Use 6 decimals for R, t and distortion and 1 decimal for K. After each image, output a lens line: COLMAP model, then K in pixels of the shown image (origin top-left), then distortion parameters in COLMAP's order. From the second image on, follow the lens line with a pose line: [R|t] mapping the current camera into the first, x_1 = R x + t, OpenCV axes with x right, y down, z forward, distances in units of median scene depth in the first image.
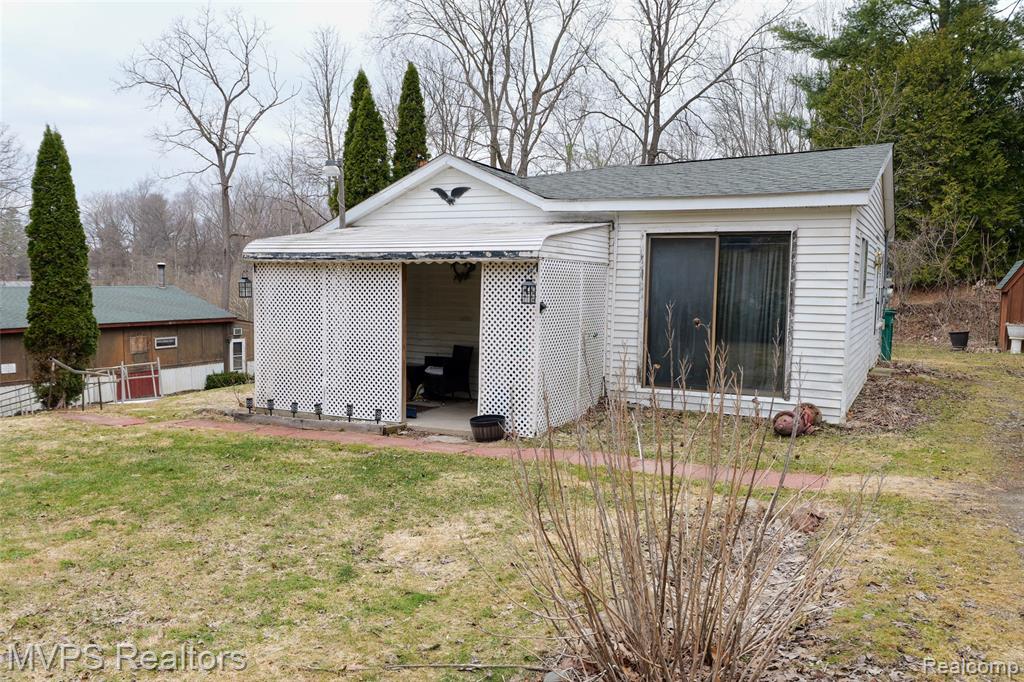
lens RADIAL K [[776.3, 0, 511.8], [0, 776.3, 346.1], [0, 0, 1]] dist [-0.001503, 0.000623]
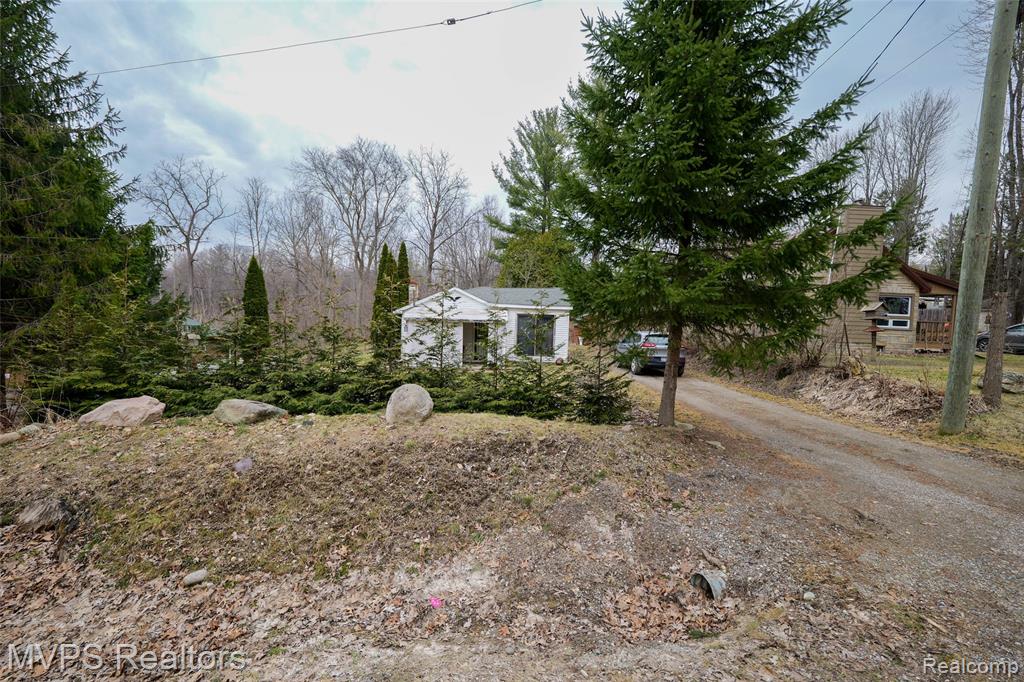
lens RADIAL K [[419.2, 0, 510.3], [0, 419.2, 336.4], [0, 0, 1]] dist [-0.004639, 0.000020]
pose [[0.880593, -0.009376, 0.473782, -0.774789], [0.020515, 0.999621, -0.018349, -0.002891], [-0.473430, 0.025877, 0.880451, -0.702026]]
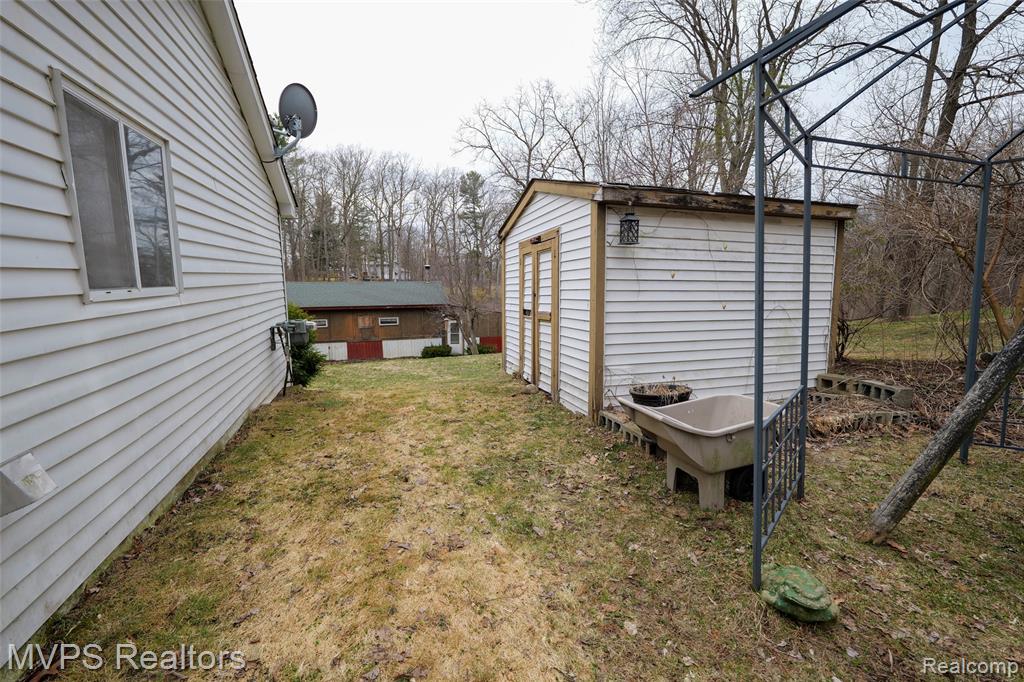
lens RADIAL K [[419.2, 0, 510.3], [0, 419.2, 336.4], [0, 0, 1]] dist [-0.004639, 0.000020]
pose [[0.709160, 0.071615, -0.701401, 0.700330], [-0.043353, 0.997375, 0.058002, -0.090118], [0.703714, -0.010725, 0.710403, 1.808598]]
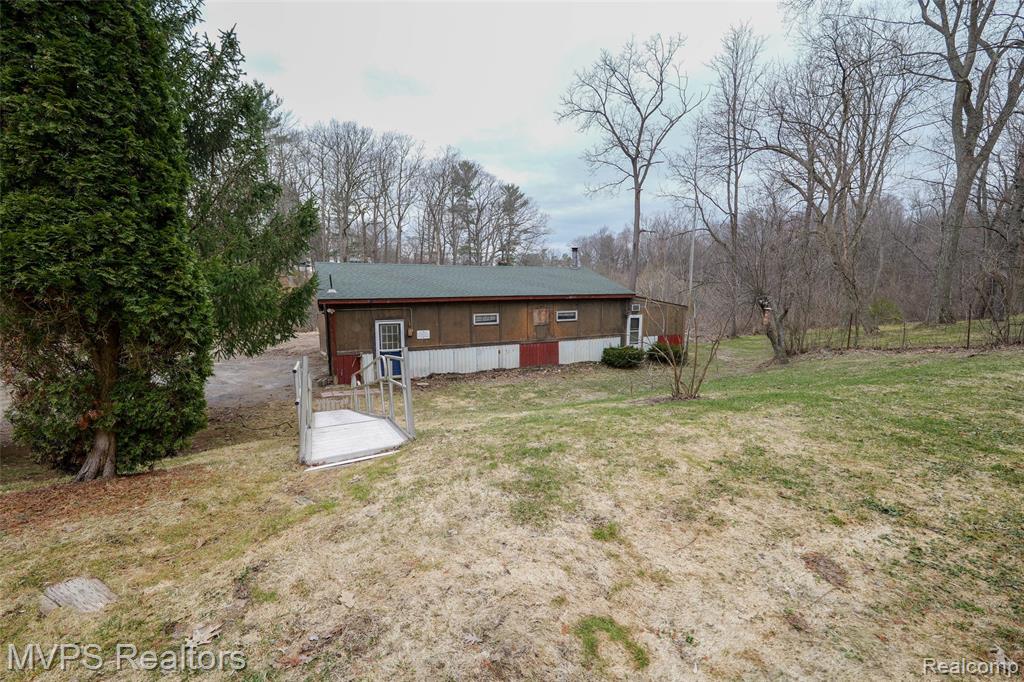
lens RADIAL K [[414.6, 0, 512.0], [0, 414.6, 341.0], [0, 0, 1]] dist [-0.010131, 0.000322]
pose [[0.790172, 0.071417, -0.608709, -0.461850], [-0.039825, 0.997072, 0.065284, -0.012734], [0.611589, -0.027343, 0.790703, 1.479901]]
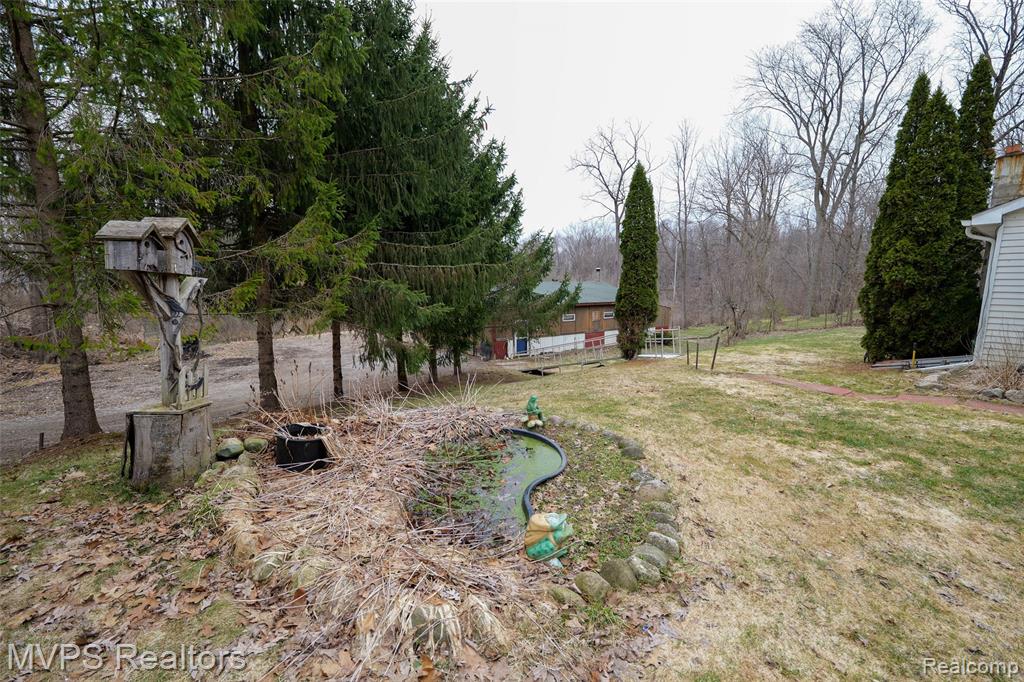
lens RADIAL K [[419.2, 0, 510.3], [0, 419.2, 336.4], [0, 0, 1]] dist [-0.004639, 0.000020]
pose [[0.893399, 0.045714, -0.446931, -0.676408], [-0.027138, 0.998484, 0.047881, 0.011011], [0.448443, -0.030648, 0.893286, 0.298096]]
